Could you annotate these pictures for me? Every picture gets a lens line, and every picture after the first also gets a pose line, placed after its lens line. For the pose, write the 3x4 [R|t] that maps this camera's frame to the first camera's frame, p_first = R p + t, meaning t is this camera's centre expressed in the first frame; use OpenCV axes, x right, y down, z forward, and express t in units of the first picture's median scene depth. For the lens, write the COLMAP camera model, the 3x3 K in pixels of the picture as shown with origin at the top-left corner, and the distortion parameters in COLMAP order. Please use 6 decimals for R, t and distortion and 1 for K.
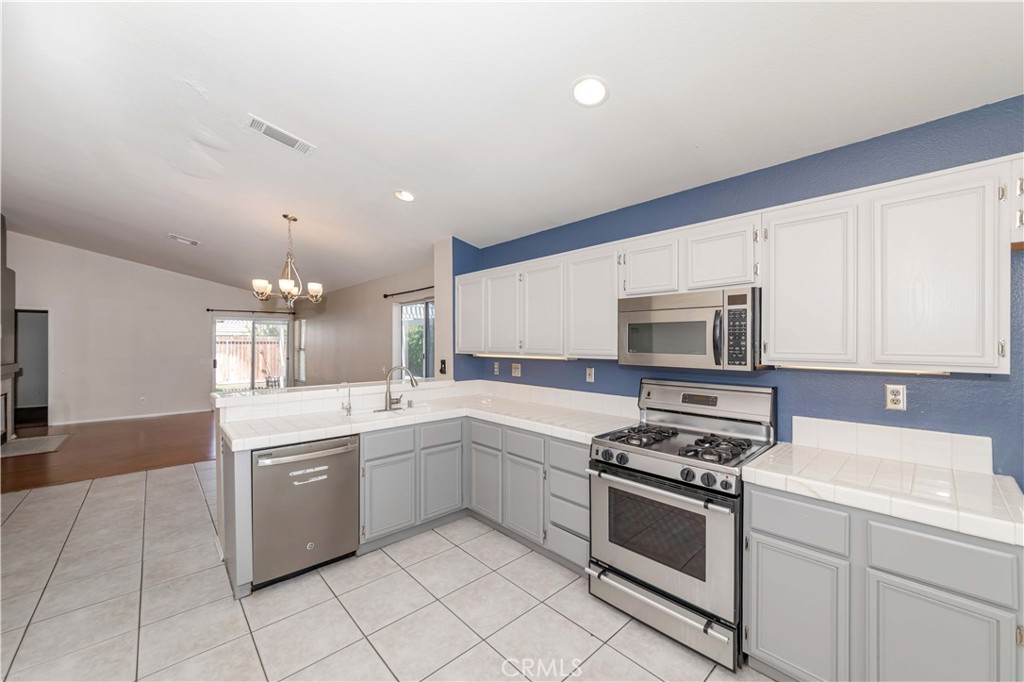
lens RADIAL K [[391.8, 0, 512.7], [0, 391.8, 335.5], [0, 0, 1]] dist [0.000535, -0.000085]
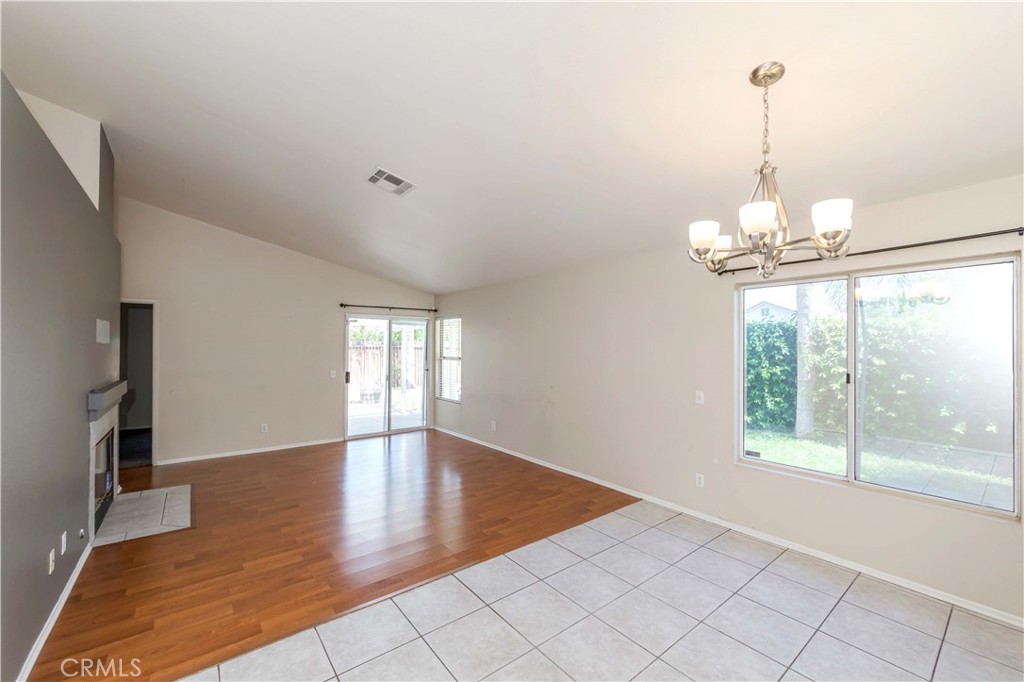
lens RADIAL K [[405.4, 0, 512.0], [0, 405.4, 341.0], [0, 0, 1]] dist [-0.001273, -0.000311]
pose [[0.996583, 0.000816, -0.082595, -0.644243], [-0.000874, 0.999999, -0.000665, 0.000964], [0.082595, 0.000735, 0.996583, 0.398386]]
